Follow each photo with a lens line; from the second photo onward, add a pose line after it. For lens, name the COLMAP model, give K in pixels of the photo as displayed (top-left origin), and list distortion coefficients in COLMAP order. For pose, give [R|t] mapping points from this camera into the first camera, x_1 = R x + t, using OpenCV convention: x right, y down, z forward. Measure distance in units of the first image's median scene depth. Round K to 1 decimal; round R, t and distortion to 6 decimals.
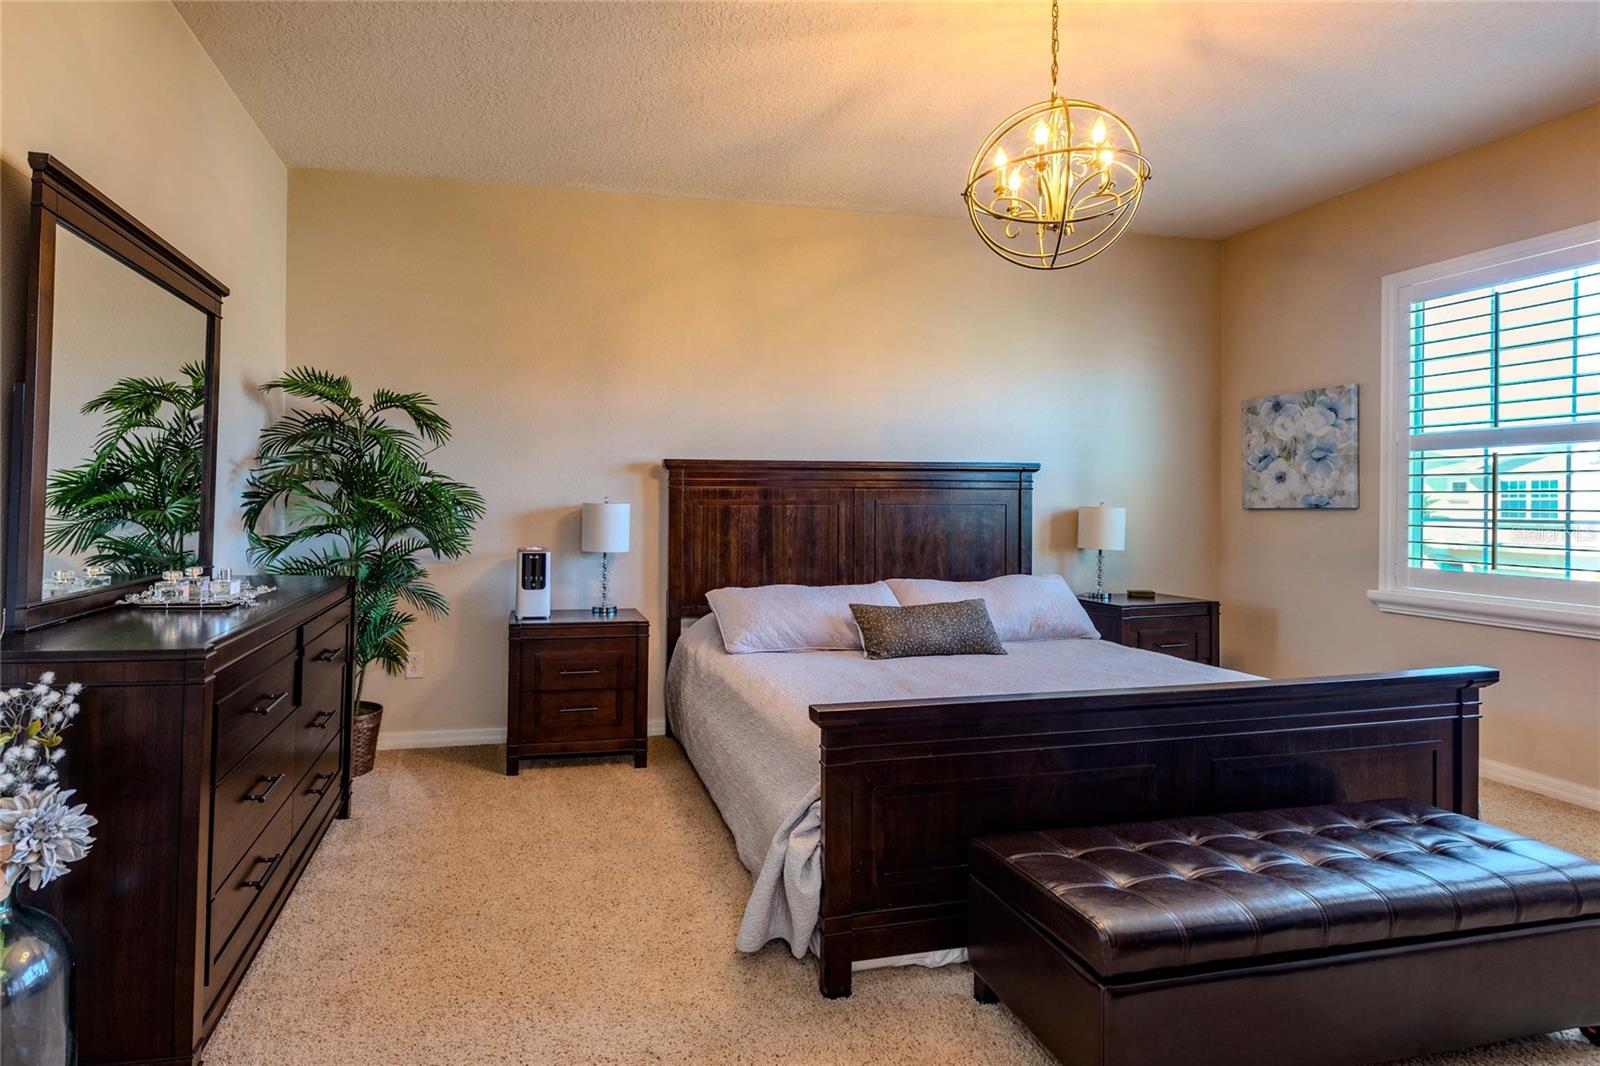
lens RADIAL K [[765.9, 0, 792.7], [0, 765.9, 489.8], [0, 0, 1]] dist [-0.002202, -0.000489]
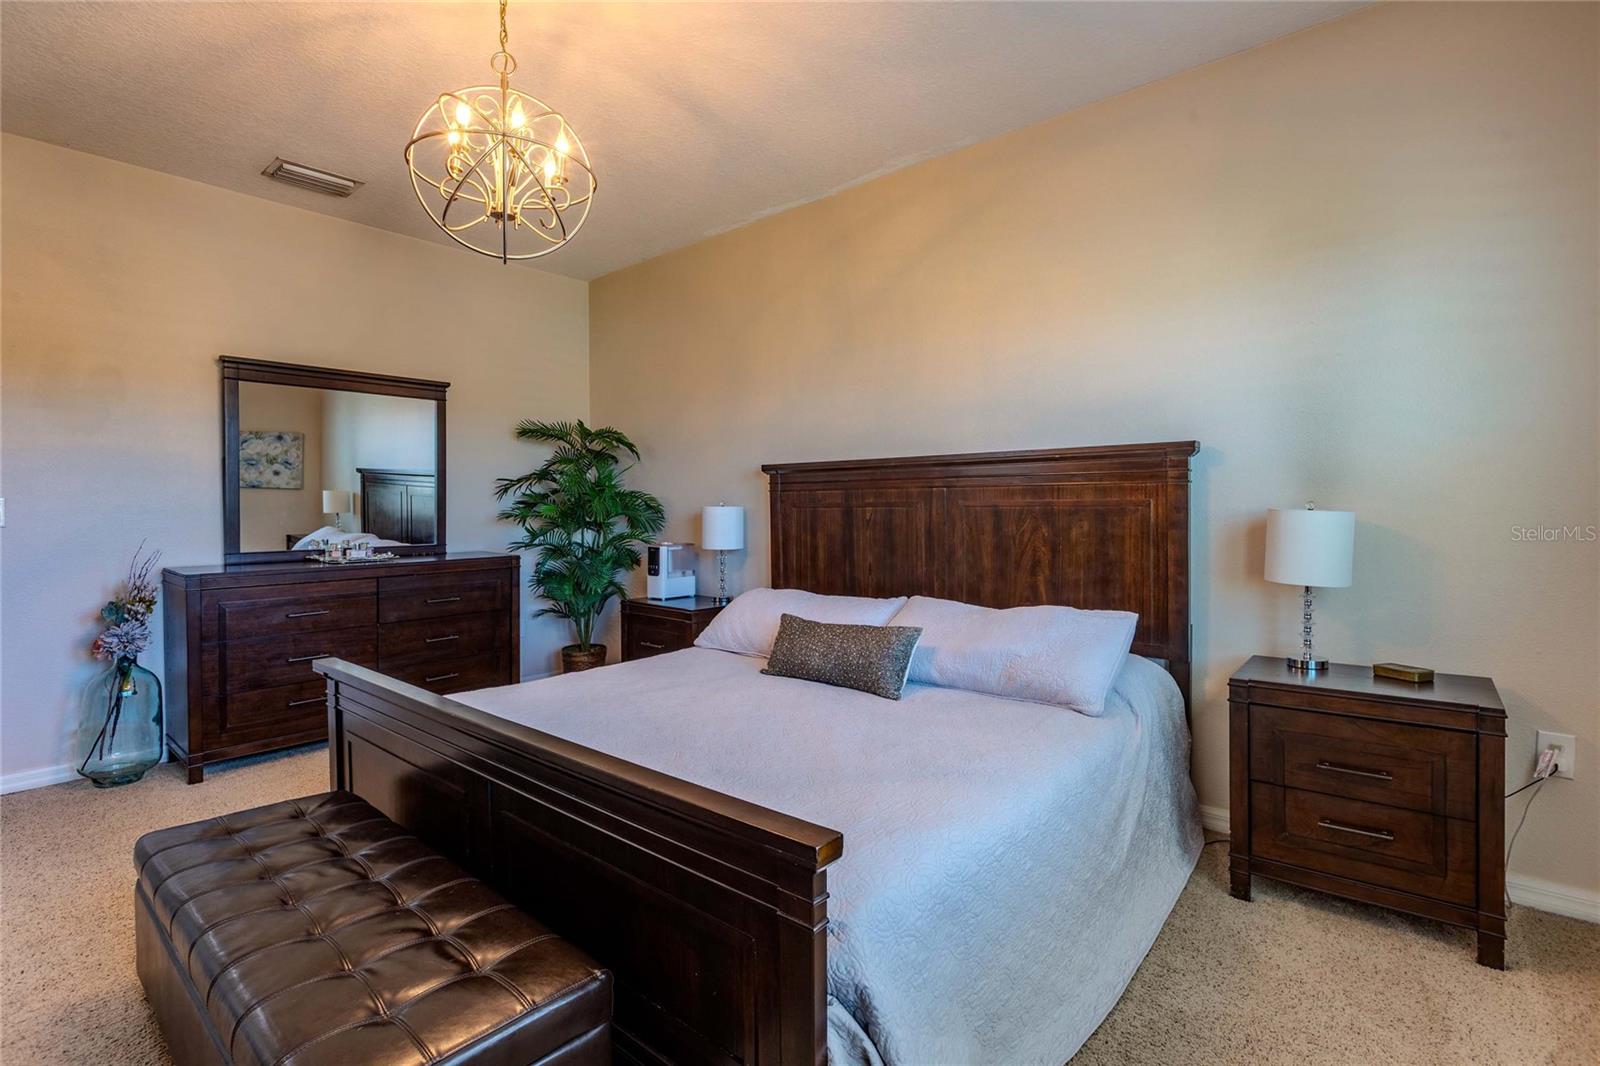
lens RADIAL K [[765.9, 0, 792.7], [0, 765.9, 489.8], [0, 0, 1]] dist [-0.002202, -0.000489]
pose [[0.588228, -0.021598, -0.808407, 0.706584], [0.020161, 0.999724, -0.012040, 0.007711], [0.808444, -0.009216, 0.588501, 0.385812]]
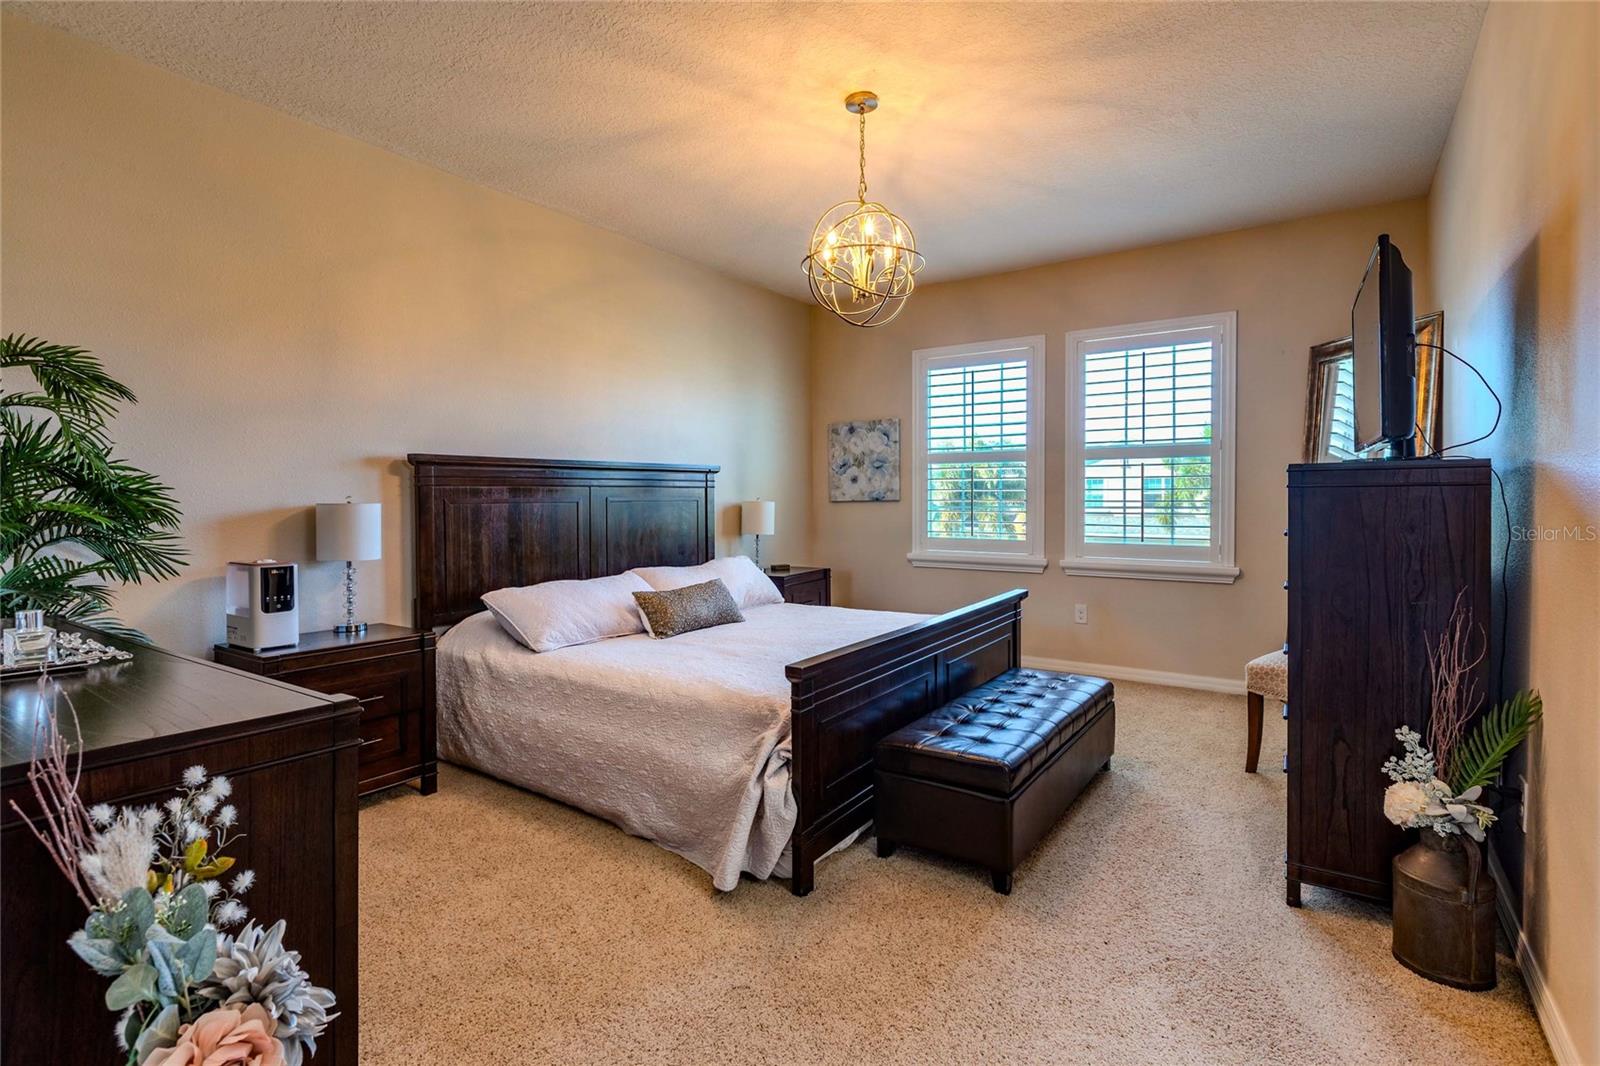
lens RADIAL K [[708.4, 0, 795.9], [0, 708.4, 500.5], [0, 0, 1]] dist [-0.000039, 0.000051]
pose [[0.752472, -0.010724, 0.658537, -0.367691], [-0.001452, 0.999838, 0.017942, -0.000540], [-0.658623, -0.014457, 0.752334, 0.077286]]
